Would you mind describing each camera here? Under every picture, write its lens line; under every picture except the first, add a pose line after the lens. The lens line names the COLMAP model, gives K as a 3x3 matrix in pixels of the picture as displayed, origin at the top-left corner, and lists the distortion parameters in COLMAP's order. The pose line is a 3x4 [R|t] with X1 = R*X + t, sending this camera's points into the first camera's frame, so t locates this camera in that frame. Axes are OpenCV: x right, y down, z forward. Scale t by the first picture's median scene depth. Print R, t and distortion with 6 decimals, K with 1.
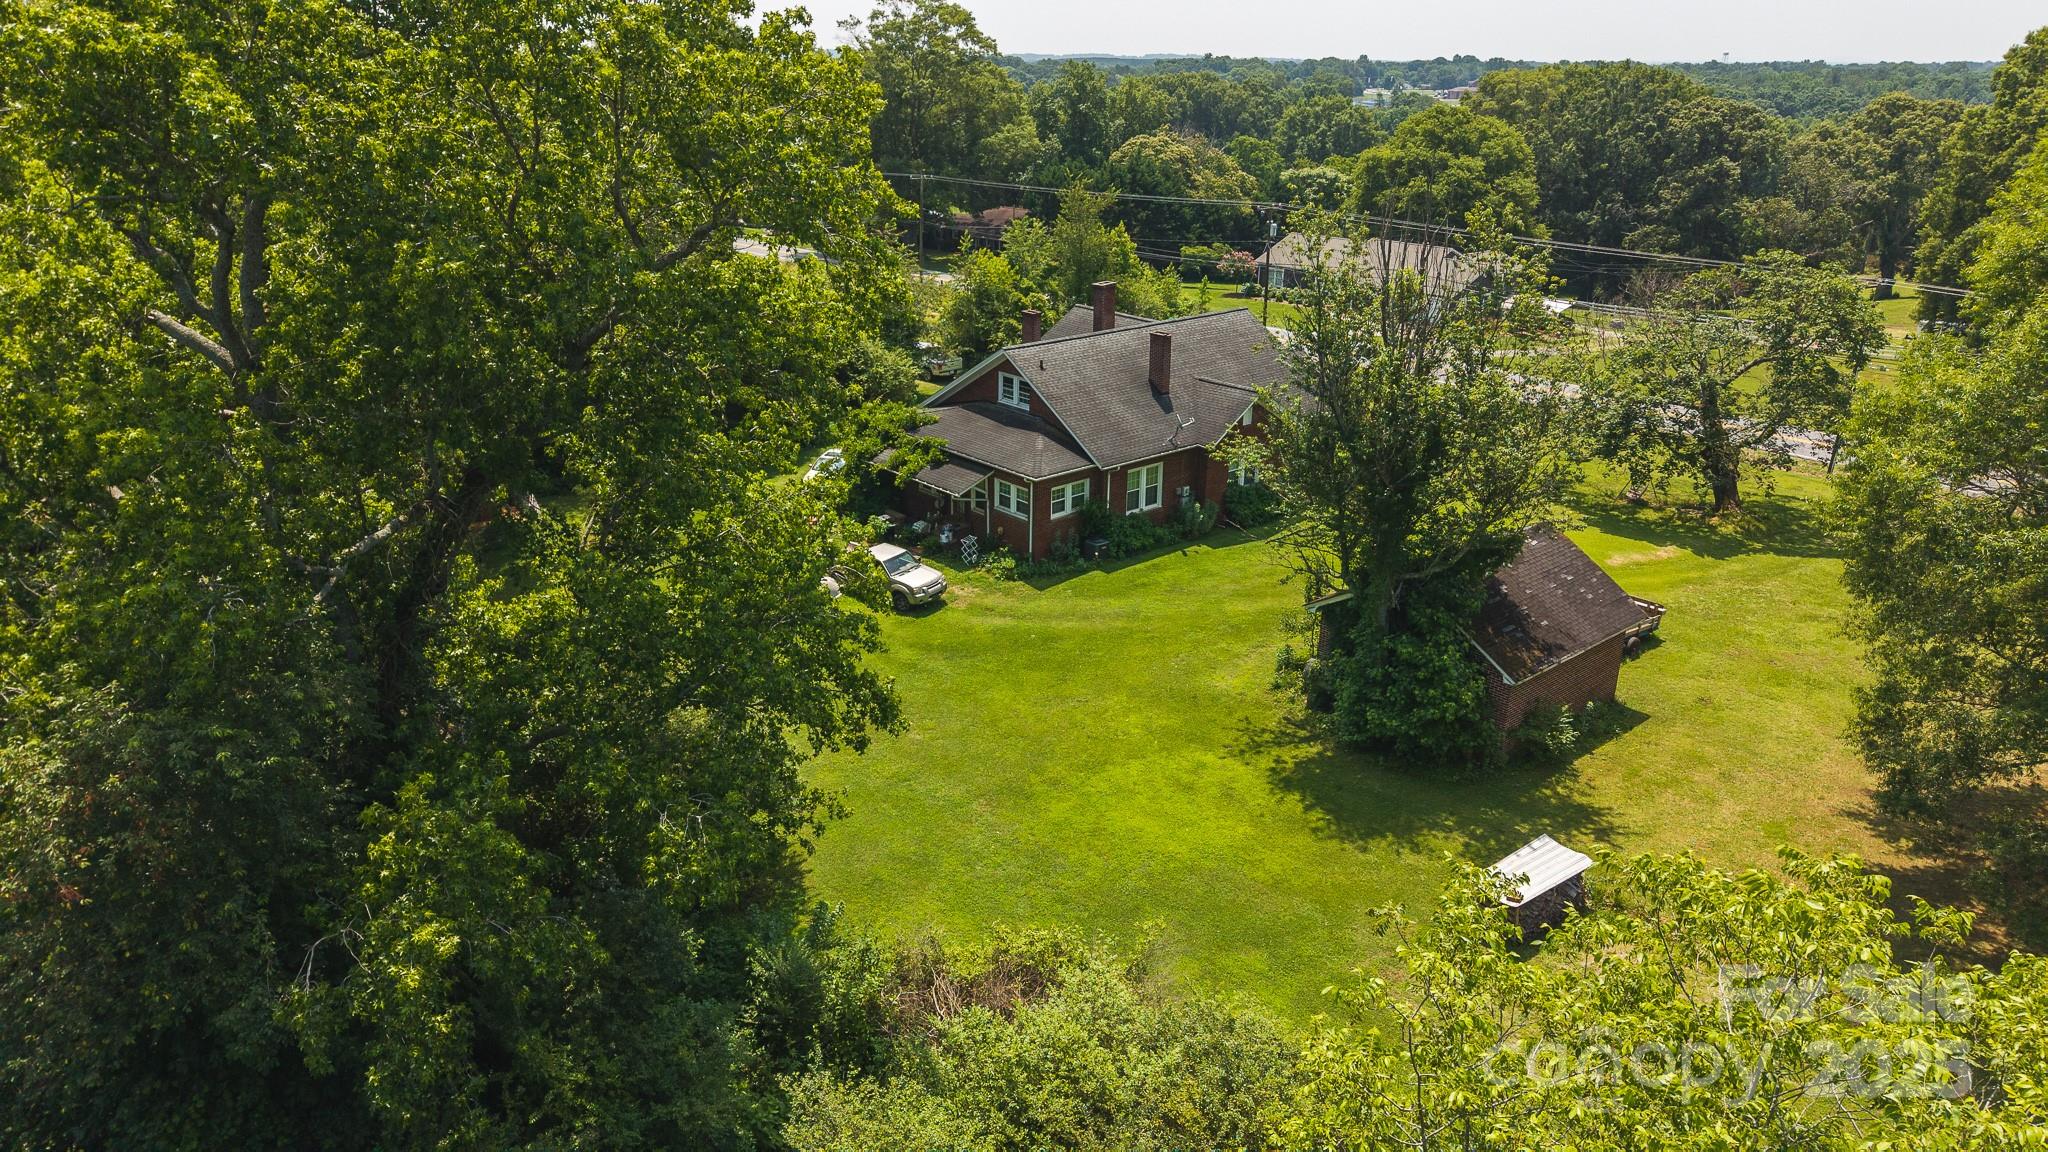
lens RADIAL K [[1384.5, 0, 984.9], [0, 1384.5, 574.3], [0, 0, 1]] dist [0.058821, -0.124871]
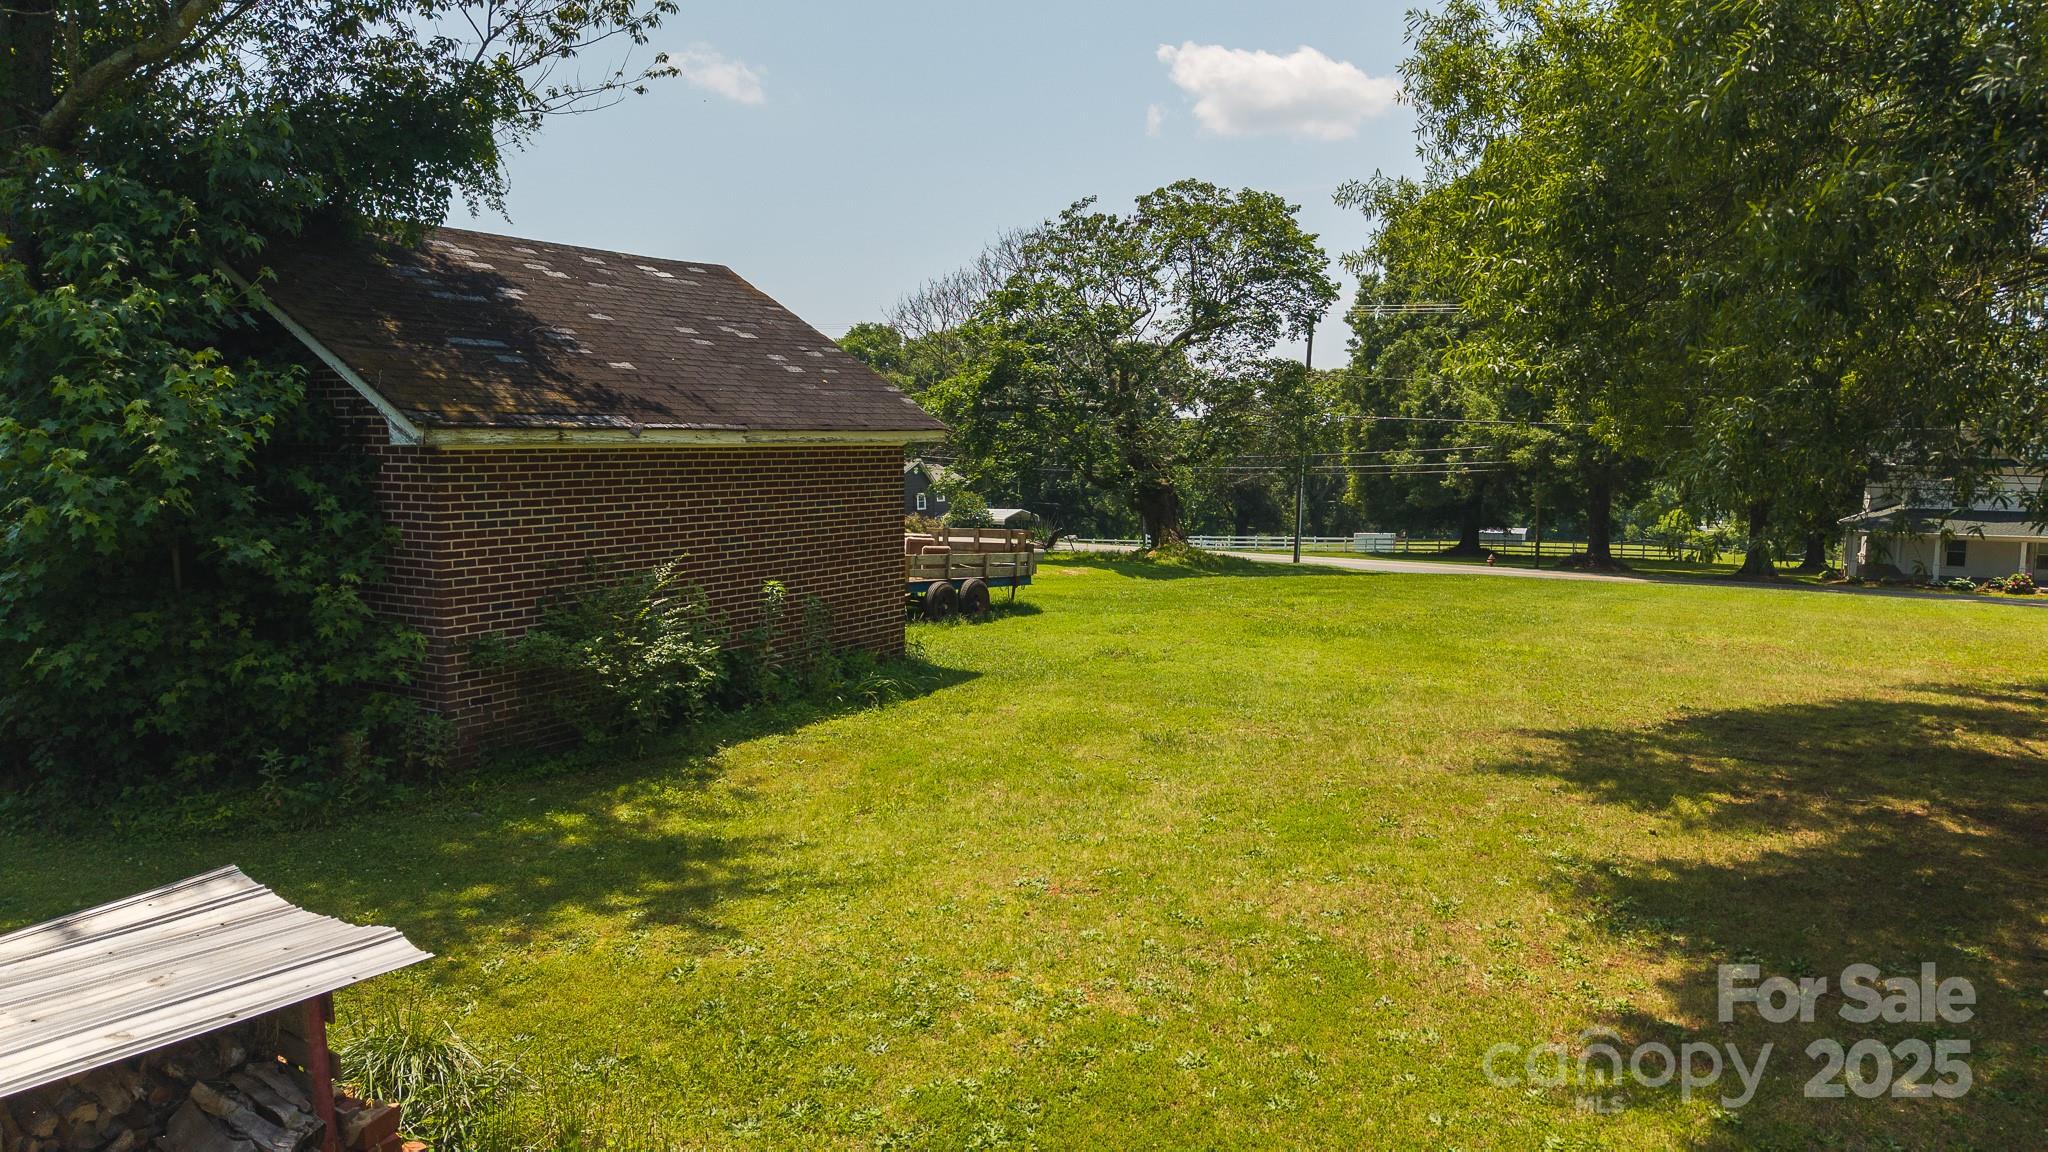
lens RADIAL K [[1394.9, 0, 1024.0], [0, 1394.9, 576.0], [0, 0, 1]] dist [0.099486, -0.173865]
pose [[0.935753, -0.047314, 0.349468, 0.258144], [0.136216, 0.962545, -0.234419, 0.123105], [-0.325288, 0.266962, 0.907149, 0.463330]]
